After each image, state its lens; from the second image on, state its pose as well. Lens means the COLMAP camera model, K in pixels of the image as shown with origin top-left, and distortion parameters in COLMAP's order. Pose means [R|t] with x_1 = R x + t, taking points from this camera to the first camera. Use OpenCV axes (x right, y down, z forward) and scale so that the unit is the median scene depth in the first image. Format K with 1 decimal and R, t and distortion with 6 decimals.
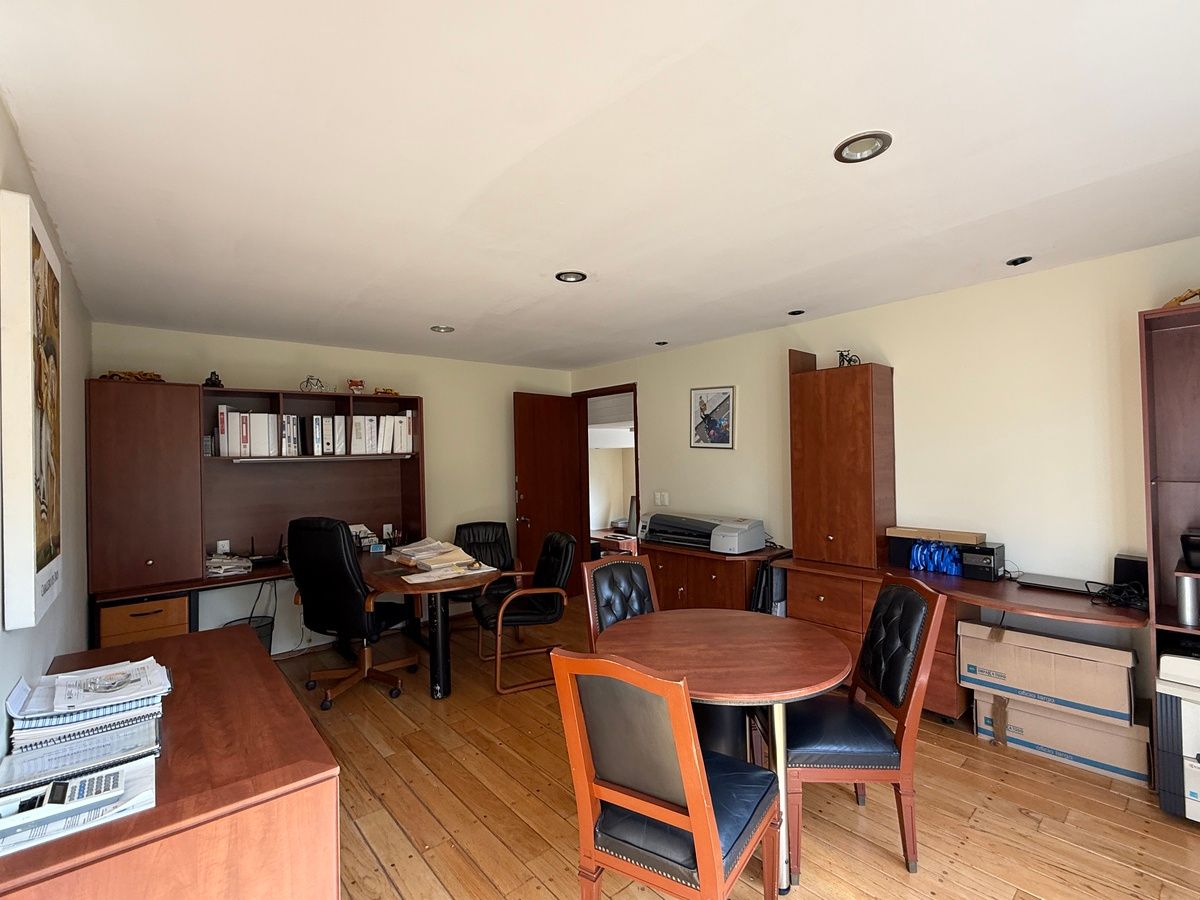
lens RADIAL K [[549.6, 0, 600.0], [0, 549.6, 450.0], [0, 0, 1]] dist [0.023643, 0.000029]
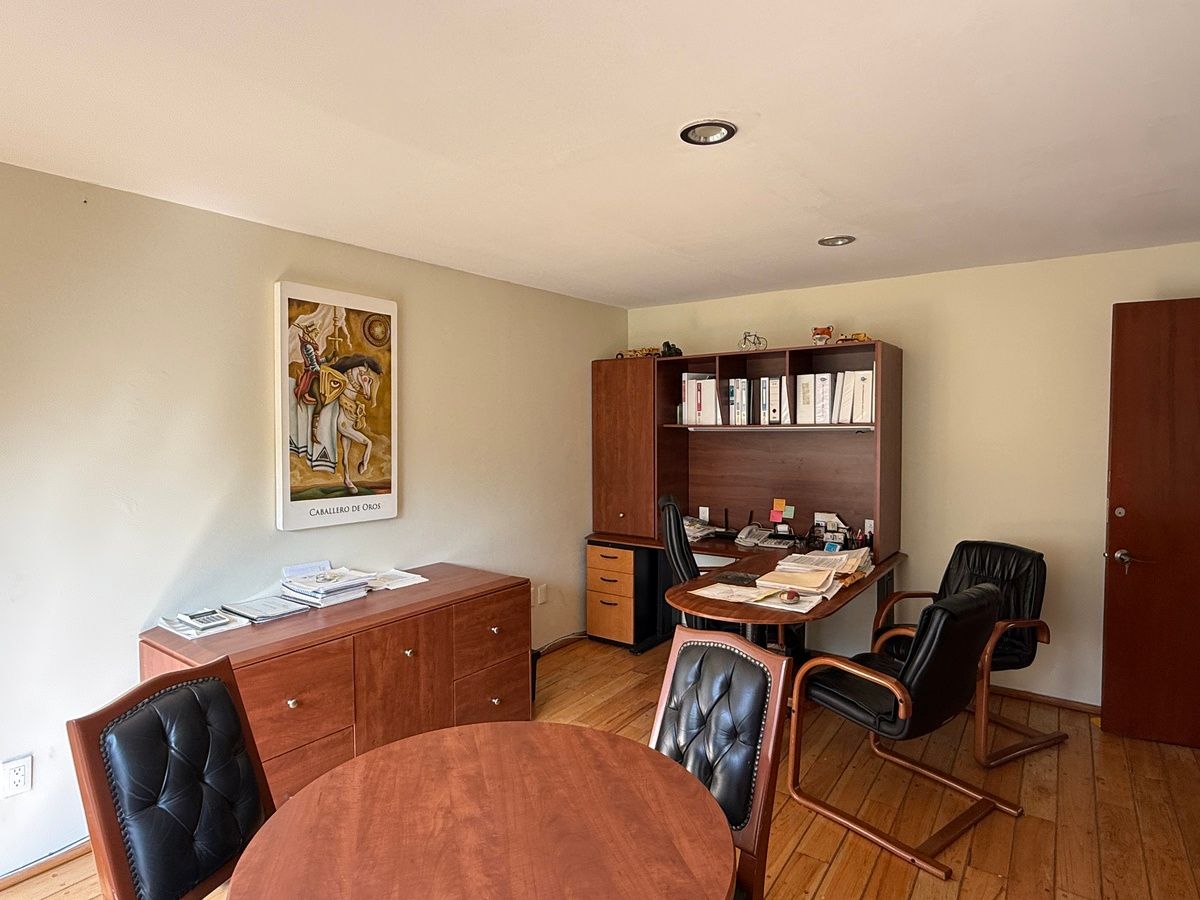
lens RADIAL K [[667.2, 0, 600.0], [0, 667.2, 450.0], [0, 0, 1]] dist [-0.027522, -0.000127]
pose [[0.254950, 0.059579, -0.965117, 0.418041], [0.006293, 0.997977, 0.063269, -0.017588], [0.966934, -0.022204, 0.254060, 0.494831]]
